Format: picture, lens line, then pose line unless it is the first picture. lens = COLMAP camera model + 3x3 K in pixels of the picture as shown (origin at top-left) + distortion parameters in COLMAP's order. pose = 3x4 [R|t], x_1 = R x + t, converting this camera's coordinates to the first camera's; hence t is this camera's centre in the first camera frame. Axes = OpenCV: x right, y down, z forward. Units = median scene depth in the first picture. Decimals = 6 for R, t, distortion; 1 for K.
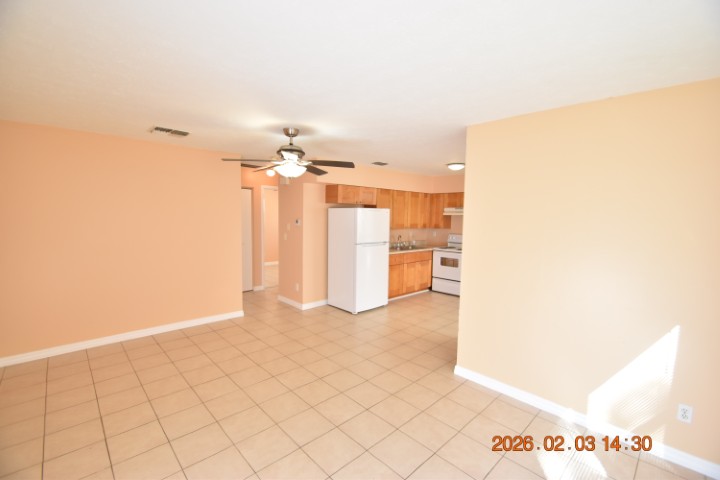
lens RADIAL K [[313.8, 0, 352.7], [0, 313.8, 244.3], [0, 0, 1]] dist [0.000555, -0.009723]
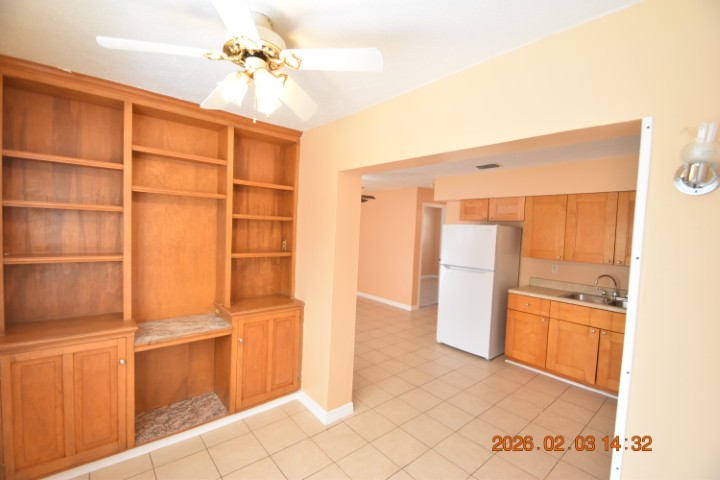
lens RADIAL K [[313.8, 0, 360.9], [0, 313.8, 243.7], [0, 0, 1]] dist [0.000555, -0.009723]
pose [[-0.039074, 0.025645, -0.998907, 0.686687], [-0.133130, 0.990625, 0.030640, -0.041630], [0.990328, 0.134182, -0.035294, 0.591179]]
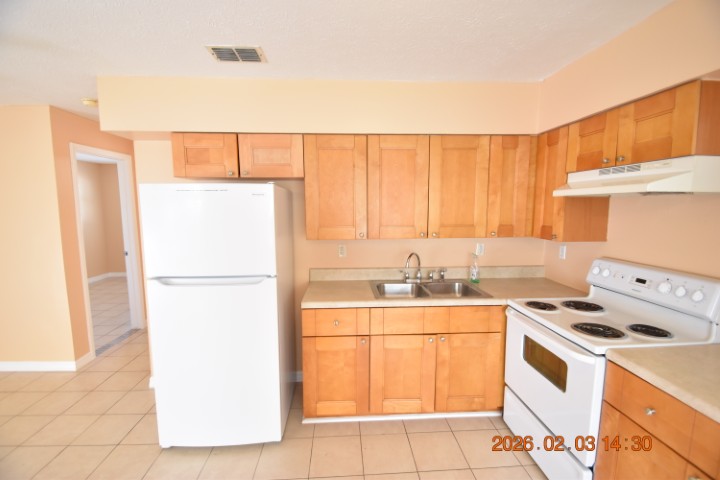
lens RADIAL K [[313.8, 0, 356.4], [0, 313.8, 242.4], [0, 0, 1]] dist [0.000555, -0.009723]
pose [[0.770361, 0.054763, -0.635252, 0.339515], [-0.043555, 0.998497, 0.033259, -0.050719], [0.636119, 0.002047, 0.771588, 0.643389]]
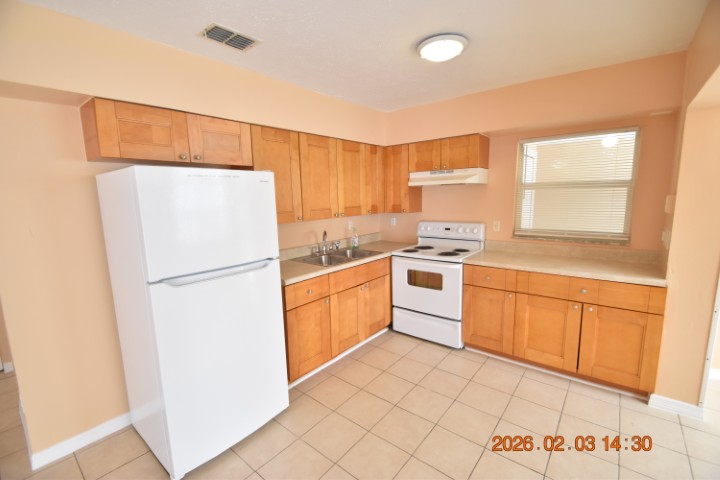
lens RADIAL K [[313.8, 0, 361.4], [0, 313.8, 243.0], [0, 0, 1]] dist [0.000555, -0.009723]
pose [[0.989781, -0.060326, 0.129204, 0.140668], [0.052704, 0.996707, 0.061625, -0.036044], [-0.132496, -0.054186, 0.989701, 0.495539]]
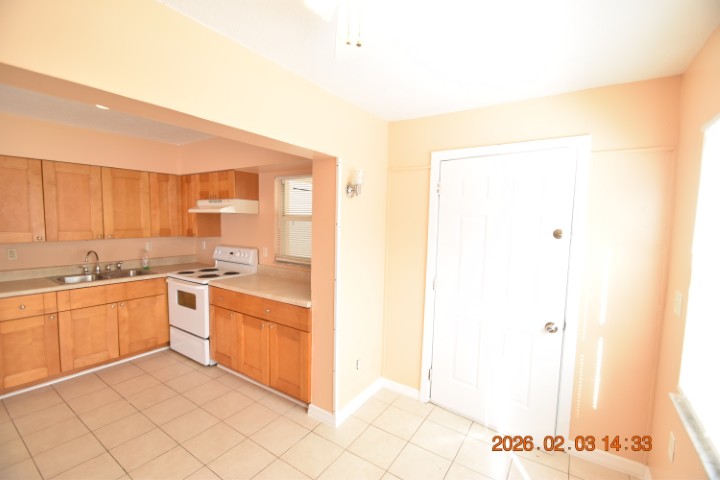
lens RADIAL K [[313.8, 0, 358.9], [0, 313.8, 242.6], [0, 0, 1]] dist [0.000555, -0.009723]
pose [[0.972661, -0.016155, 0.231668, 0.456385], [0.019376, 0.999745, -0.011634, -0.027386], [-0.231421, 0.015804, 0.972725, 0.386989]]
